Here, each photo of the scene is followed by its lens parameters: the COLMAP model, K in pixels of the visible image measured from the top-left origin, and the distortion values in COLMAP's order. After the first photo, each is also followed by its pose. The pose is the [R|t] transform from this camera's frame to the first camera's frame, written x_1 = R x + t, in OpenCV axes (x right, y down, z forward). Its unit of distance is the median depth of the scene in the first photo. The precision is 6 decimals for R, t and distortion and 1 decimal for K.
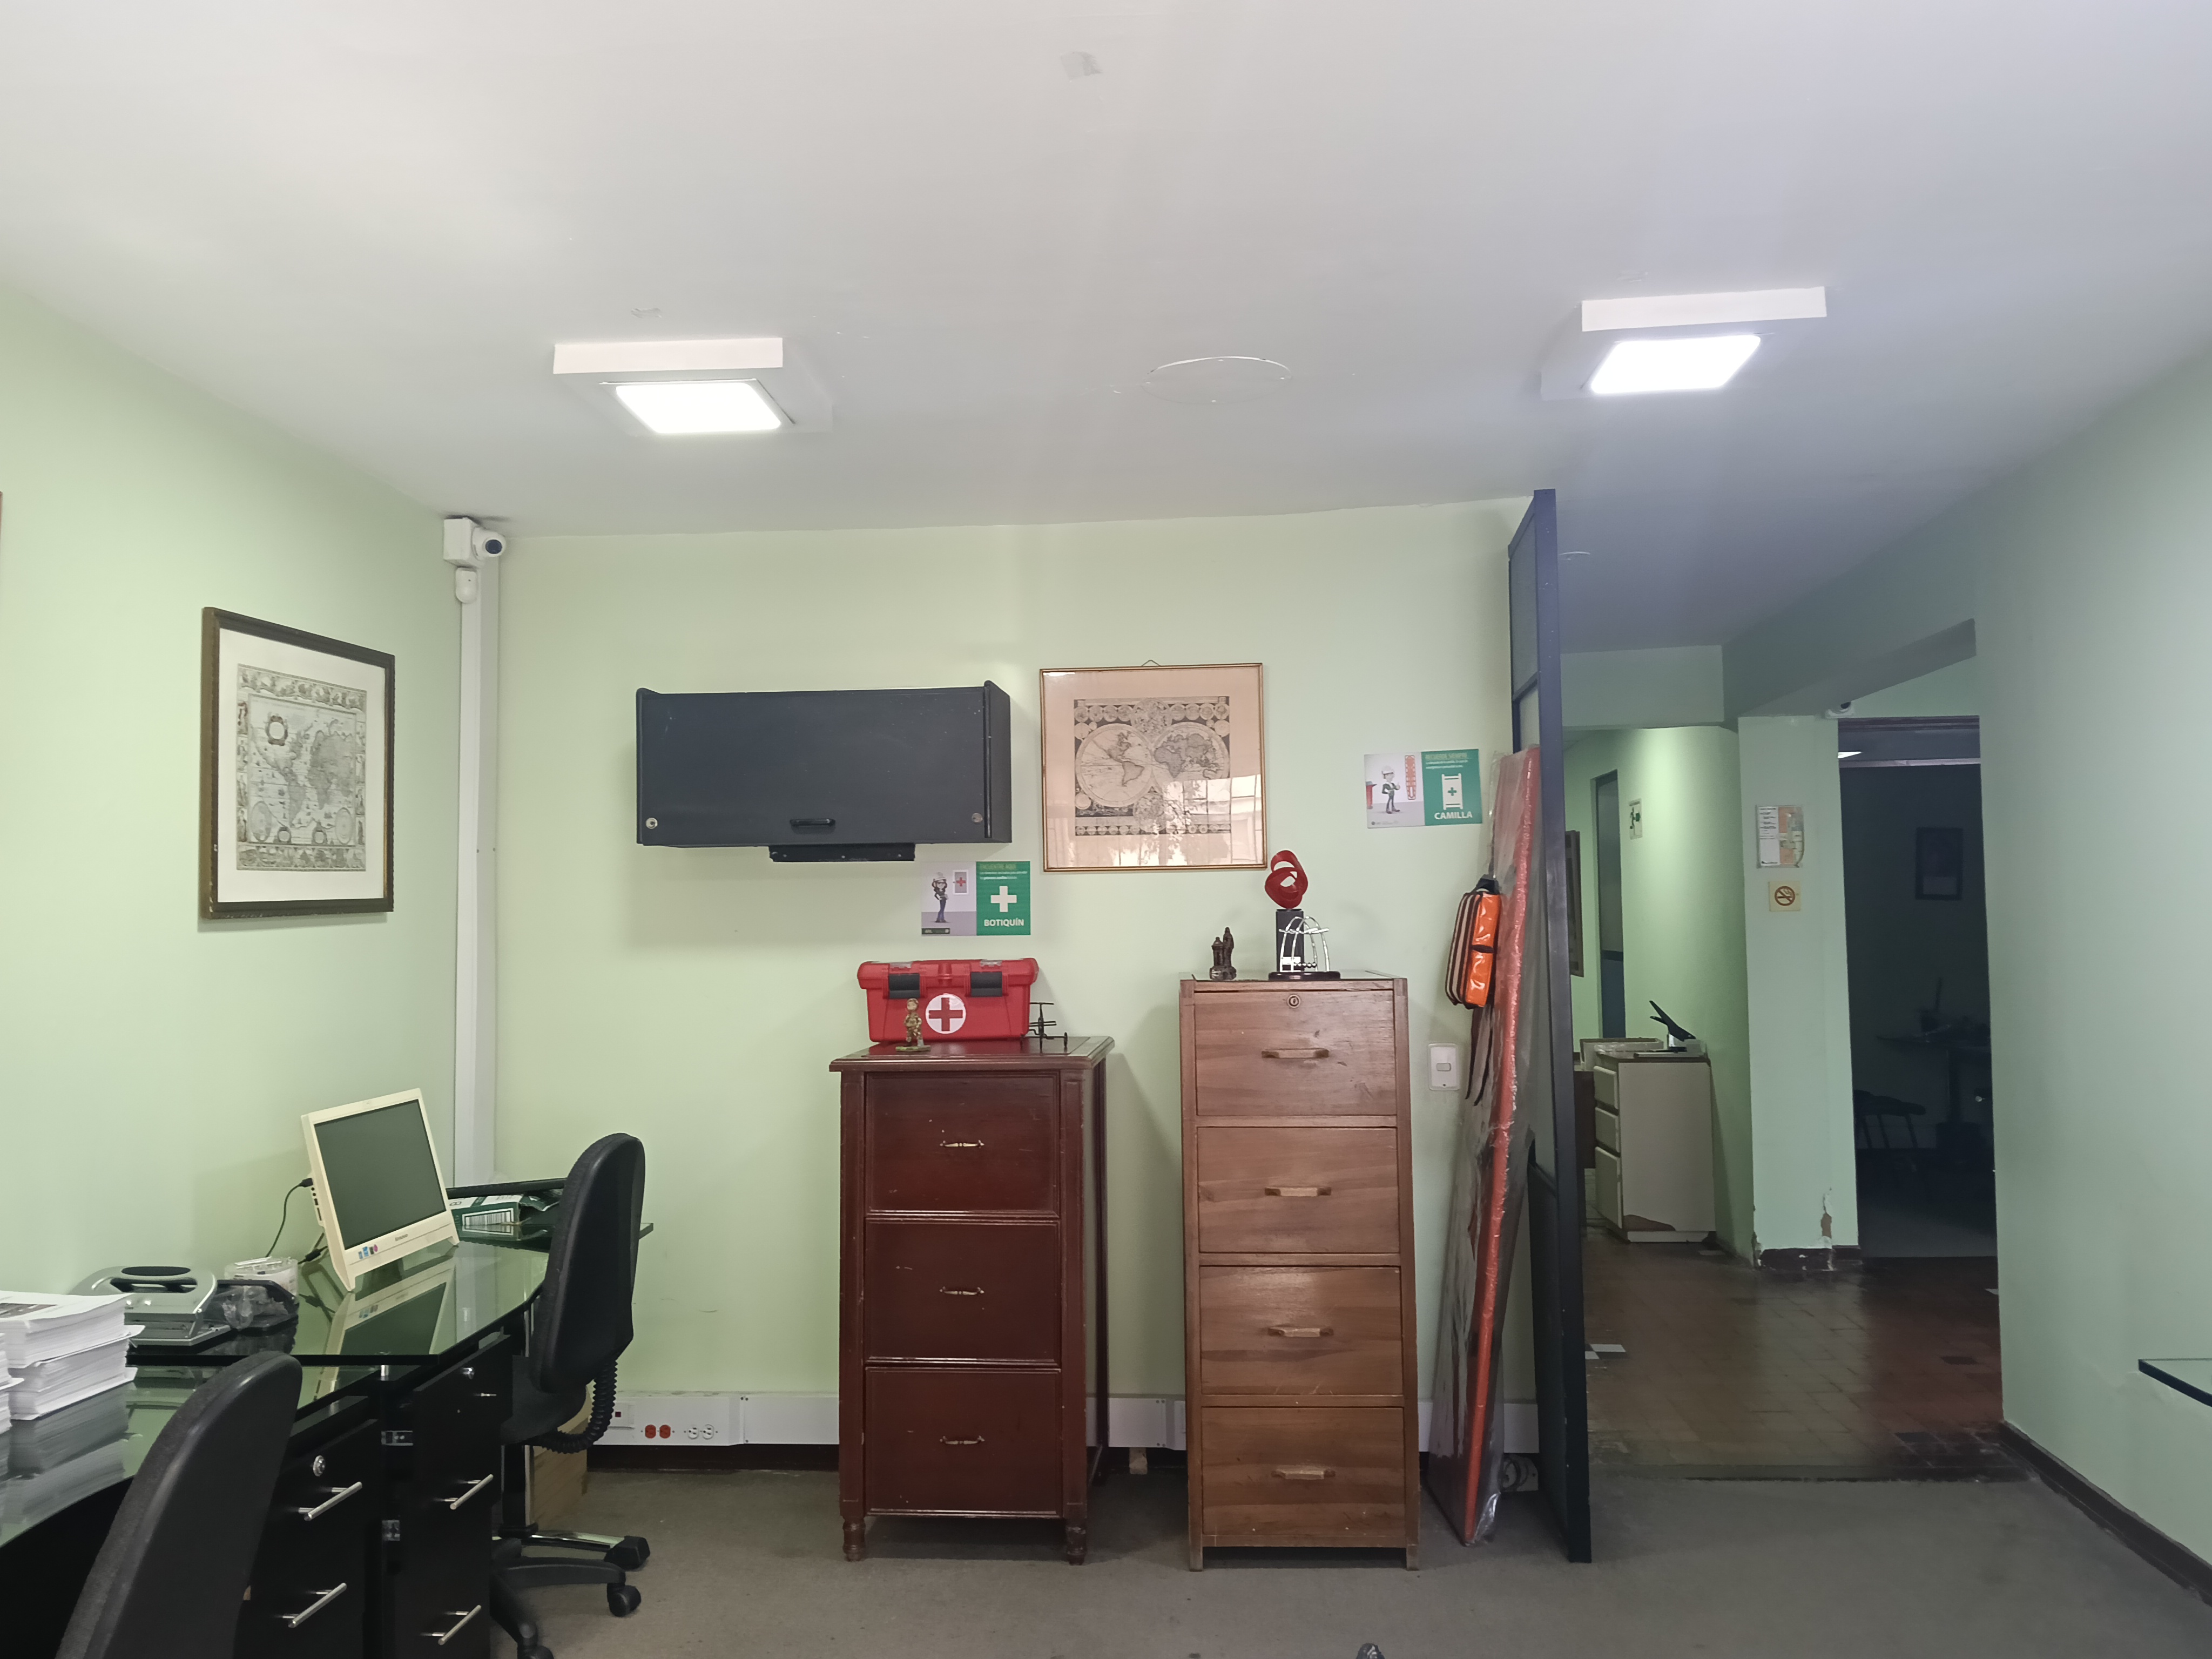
lens RADIAL K [[1819.9, 0, 1106.9], [0, 1819.9, 830.8], [0, 0, 1]] dist [0.072550, -0.107586]
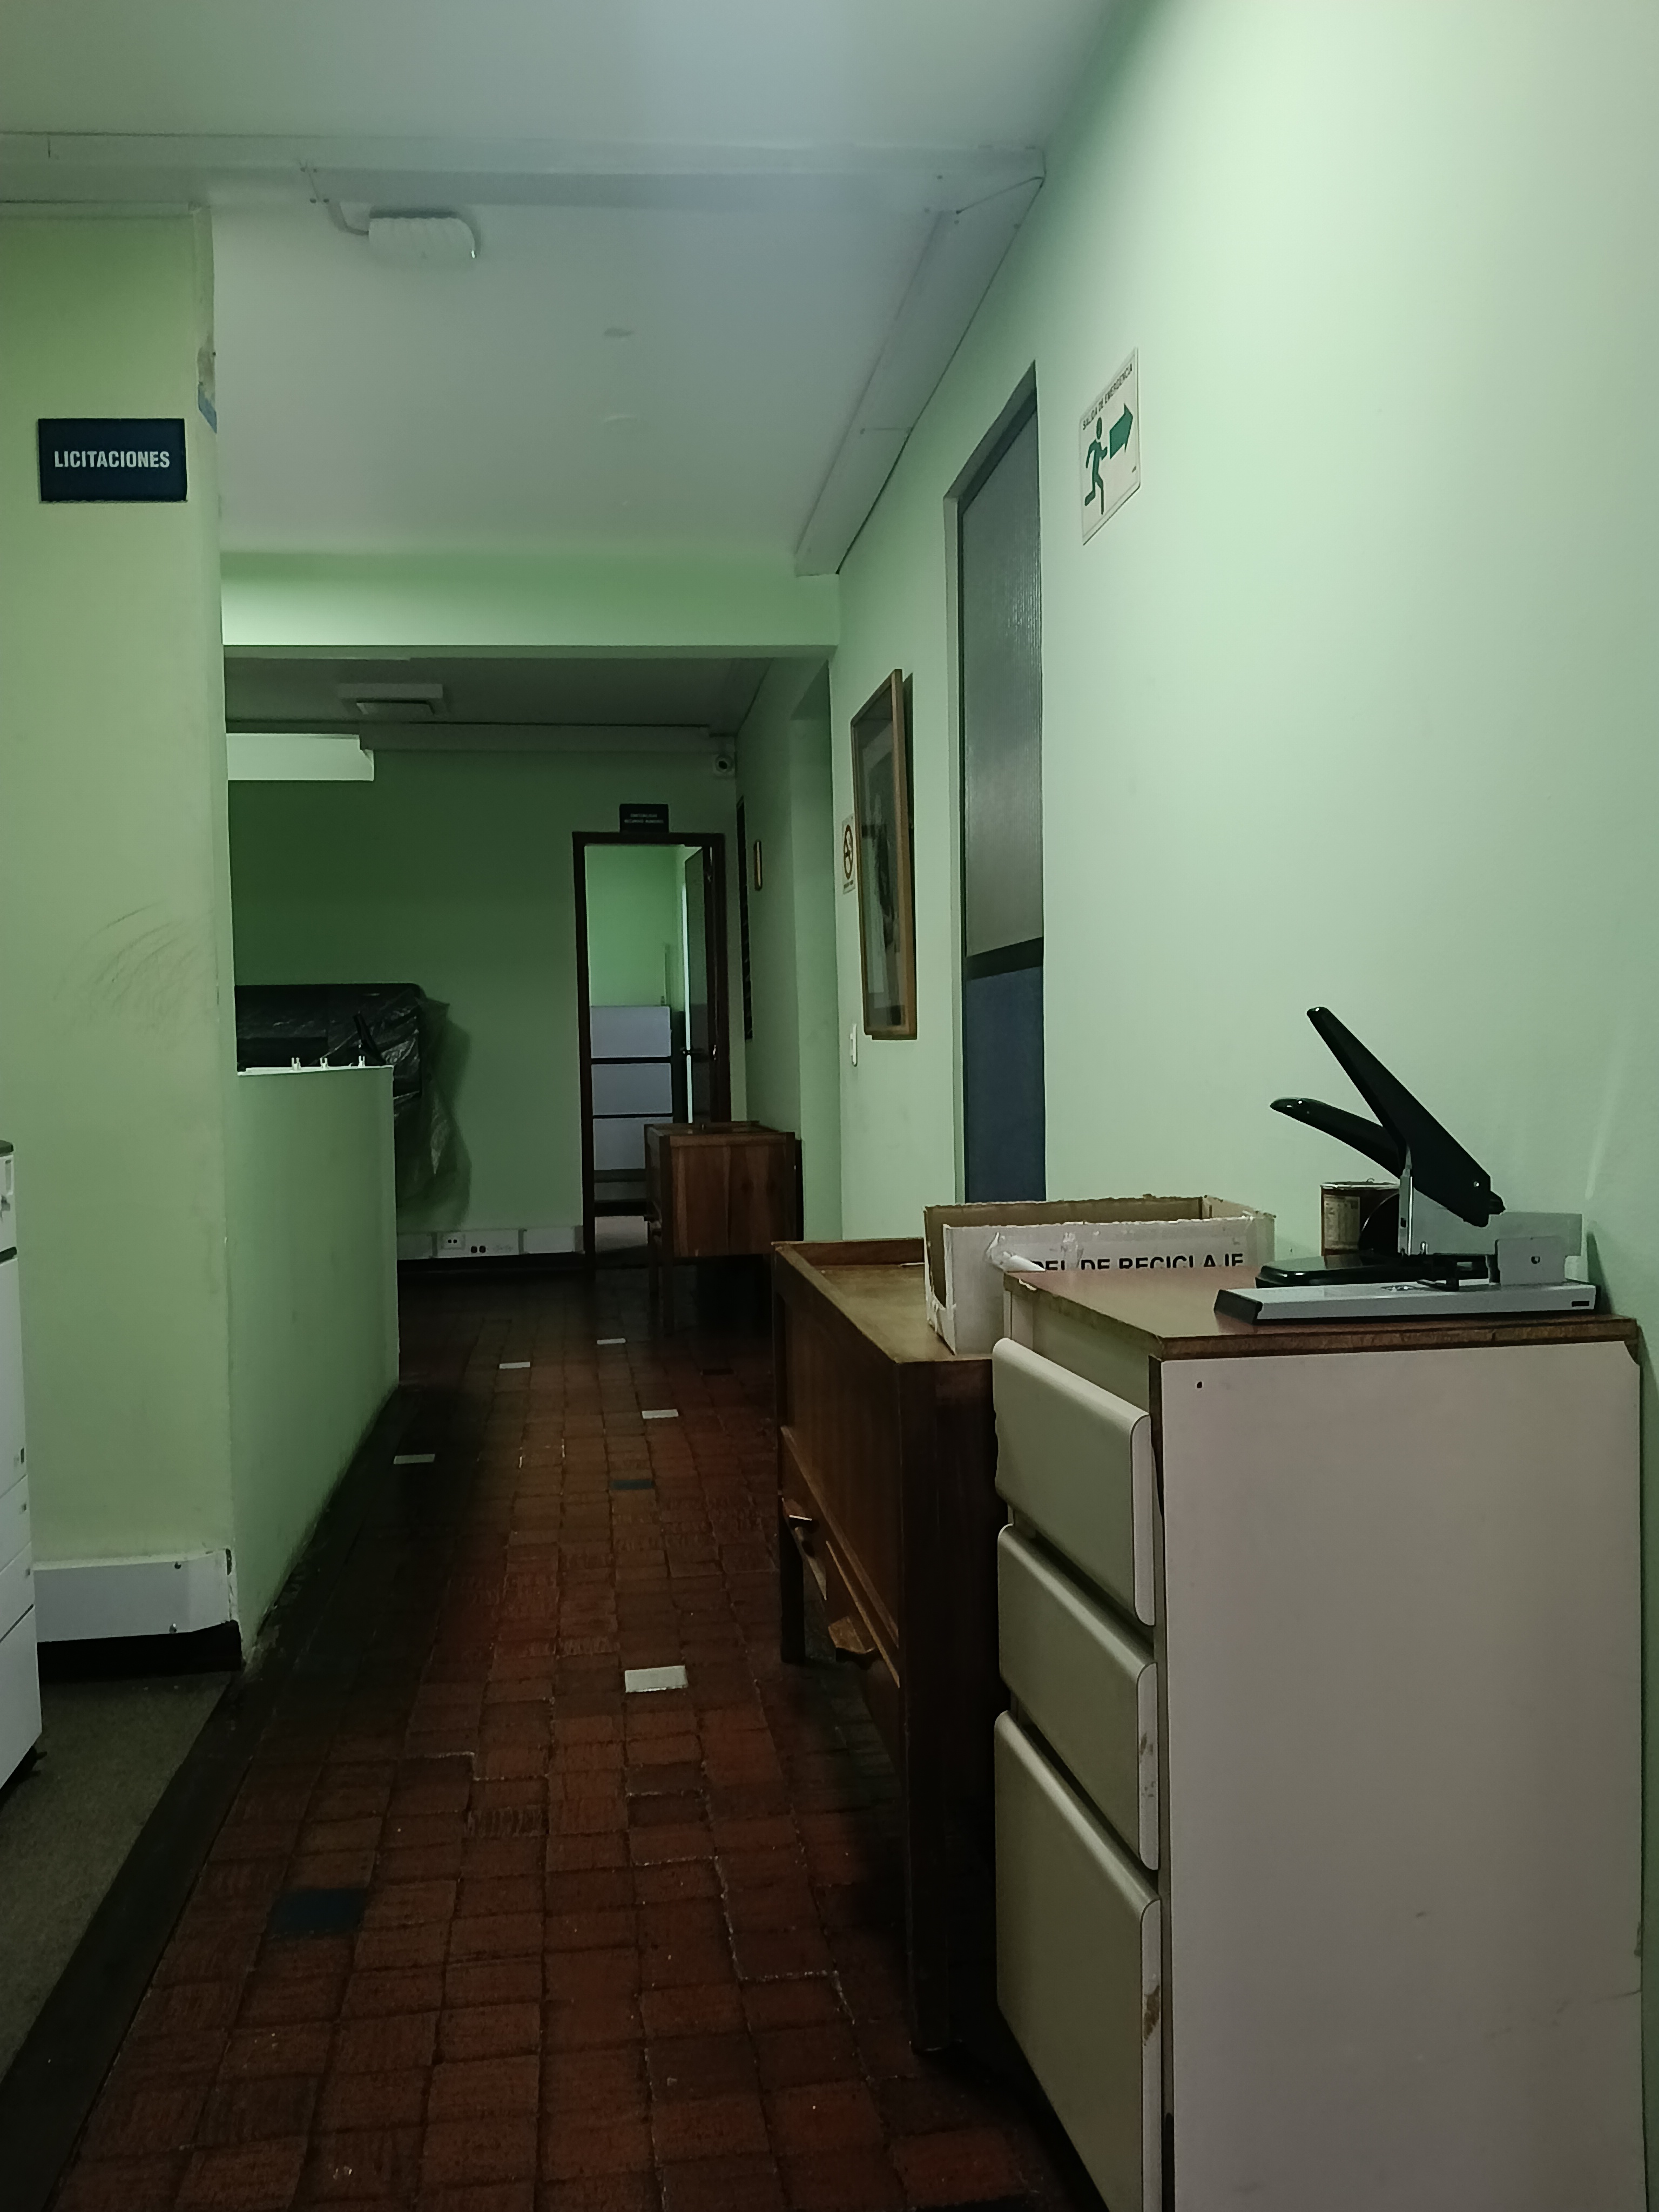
lens RADIAL K [[1819.9, 0, 827.1], [0, 1819.9, 1106.9], [0, 0, 1]] dist [0.072550, -0.107586]
pose [[0.975279, -0.006690, 0.220874, 0.198478], [-0.006801, 0.998159, 0.060262, 0.087646], [-0.220870, -0.060274, 0.973439, 0.792280]]
